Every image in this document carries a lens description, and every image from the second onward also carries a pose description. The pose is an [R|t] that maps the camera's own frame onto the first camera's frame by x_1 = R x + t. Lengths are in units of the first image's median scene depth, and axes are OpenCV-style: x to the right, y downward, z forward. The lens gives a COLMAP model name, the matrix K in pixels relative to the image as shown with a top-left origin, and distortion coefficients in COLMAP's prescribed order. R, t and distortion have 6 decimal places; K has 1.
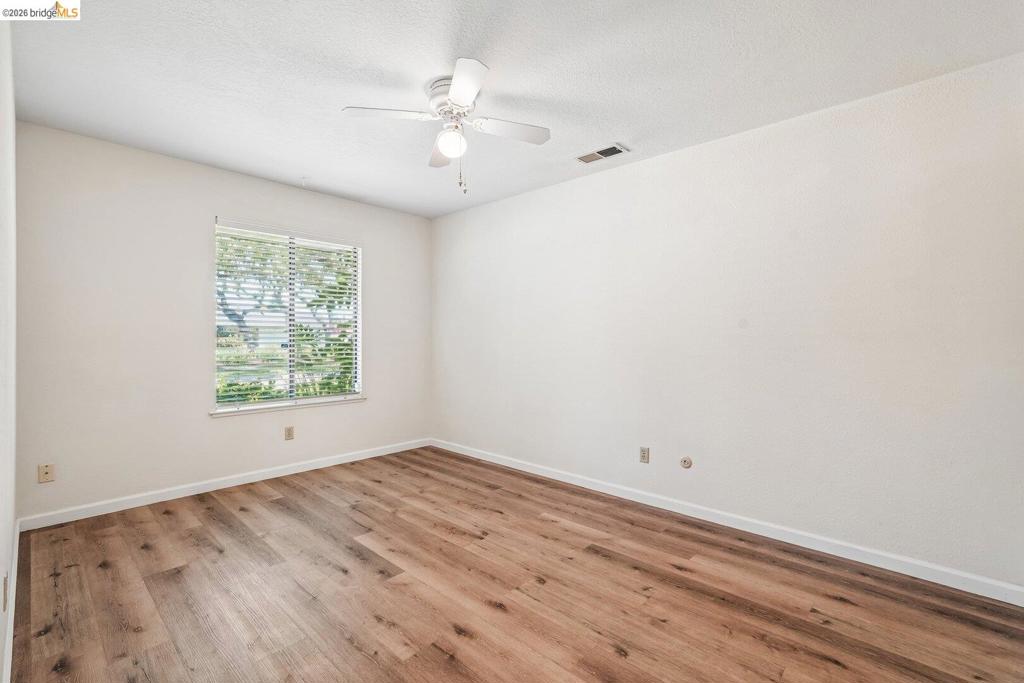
lens RADIAL K [[451.7, 0, 513.4], [0, 451.7, 338.7], [0, 0, 1]] dist [-0.011061, 0.005877]
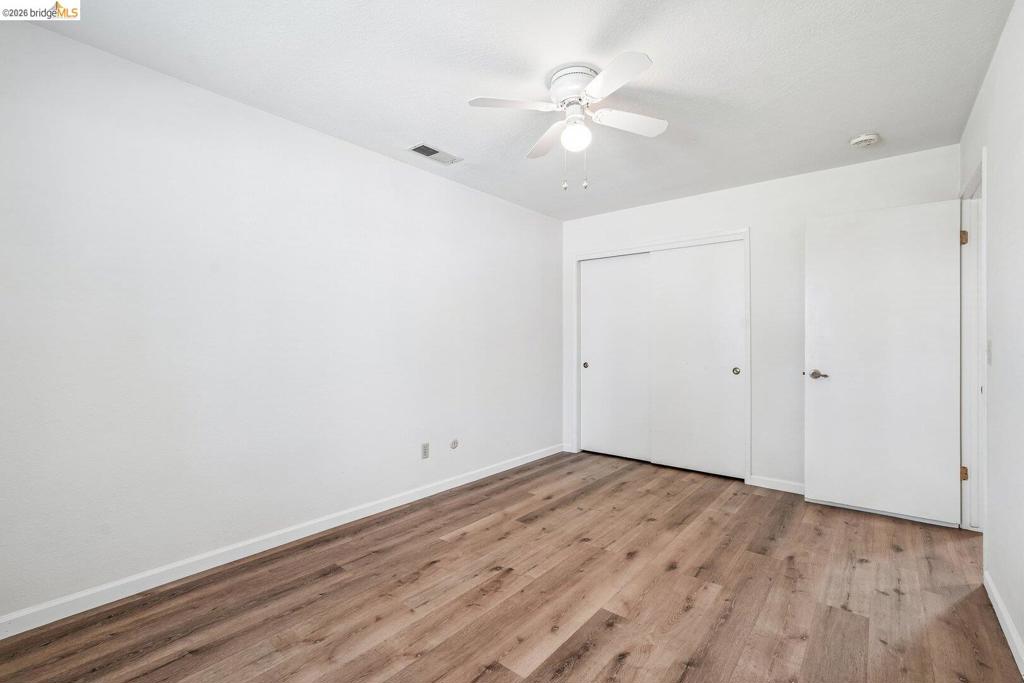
lens RADIAL K [[451.7, 0, 513.4], [0, 451.7, 338.7], [0, 0, 1]] dist [-0.011061, 0.005877]
pose [[-0.063325, 0.003609, 0.997986, -0.897578], [-0.003887, 0.999985, -0.003863, -0.000650], [-0.997985, -0.004124, -0.063310, 1.000380]]
